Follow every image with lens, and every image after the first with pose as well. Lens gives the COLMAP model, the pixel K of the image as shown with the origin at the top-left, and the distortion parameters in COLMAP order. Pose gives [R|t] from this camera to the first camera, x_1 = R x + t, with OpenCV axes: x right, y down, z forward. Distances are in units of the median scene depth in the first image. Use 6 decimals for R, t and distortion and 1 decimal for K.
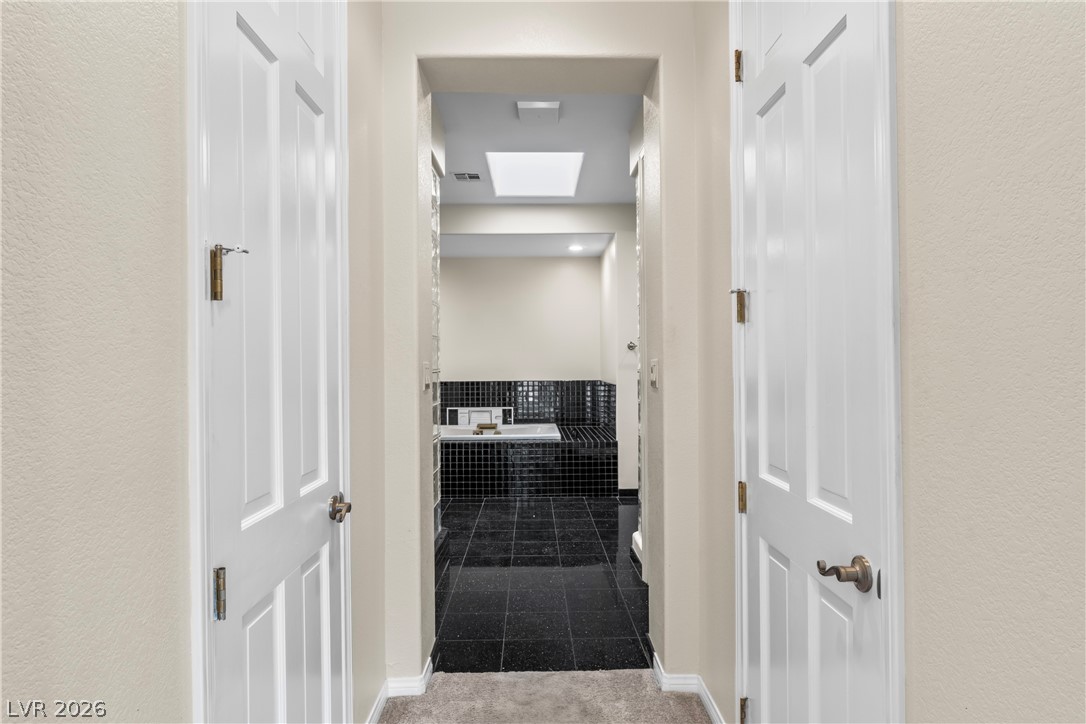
lens RADIAL K [[635.1, 0, 546.7], [0, 635.1, 362.0], [0, 0, 1]] dist [0.001411, 0.000005]
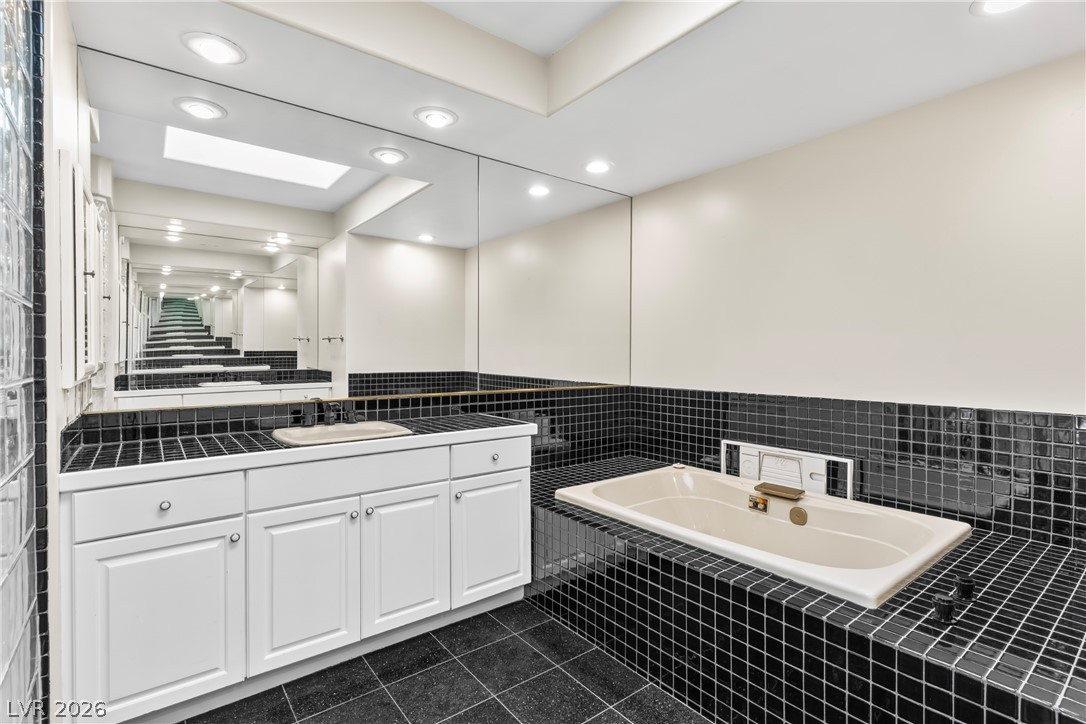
lens RADIAL K [[515.9, 0, 542.9], [0, 515.9, 358.6], [0, 0, 1]] dist [0.004230, 0.000388]
pose [[0.594002, 0.015800, -0.804309, 0.127599], [-0.006557, 0.999869, 0.014800, -0.004641], [0.804437, -0.003517, 0.594027, 0.715438]]
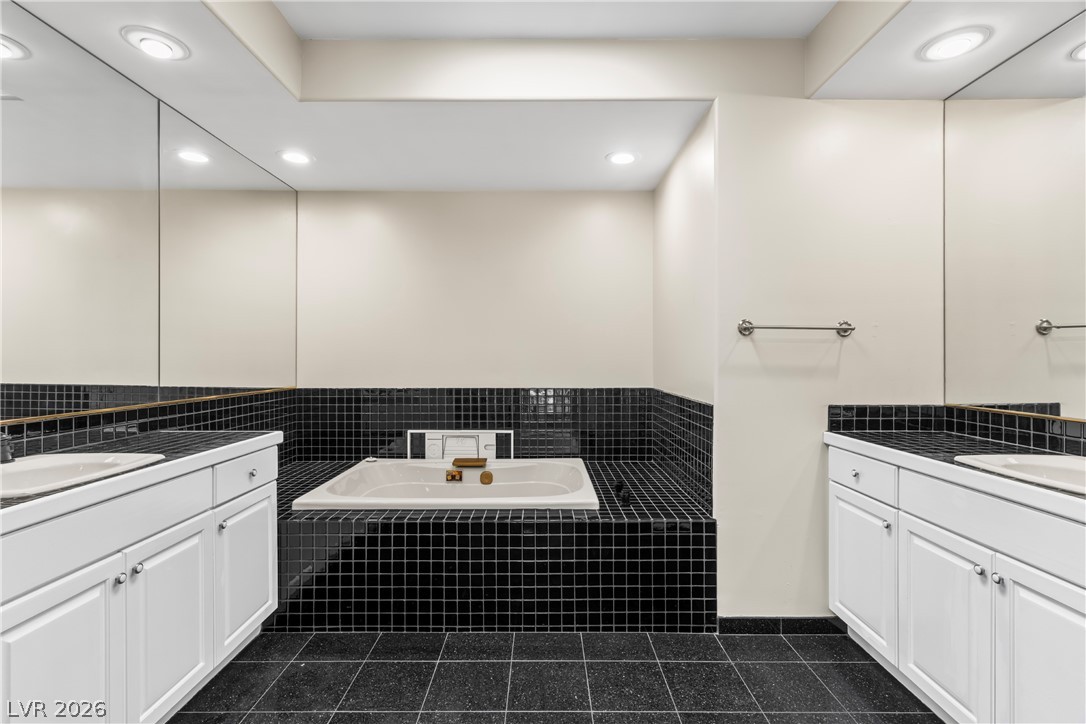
lens RADIAL K [[515.9, 0, 546.6], [0, 515.9, 358.6], [0, 0, 1]] dist [0.004230, 0.000388]
pose [[0.999836, 0.007300, -0.016557, -0.014371], [-0.007261, 0.999971, 0.002417, -0.001295], [0.016574, -0.002297, 0.999860, 0.578086]]
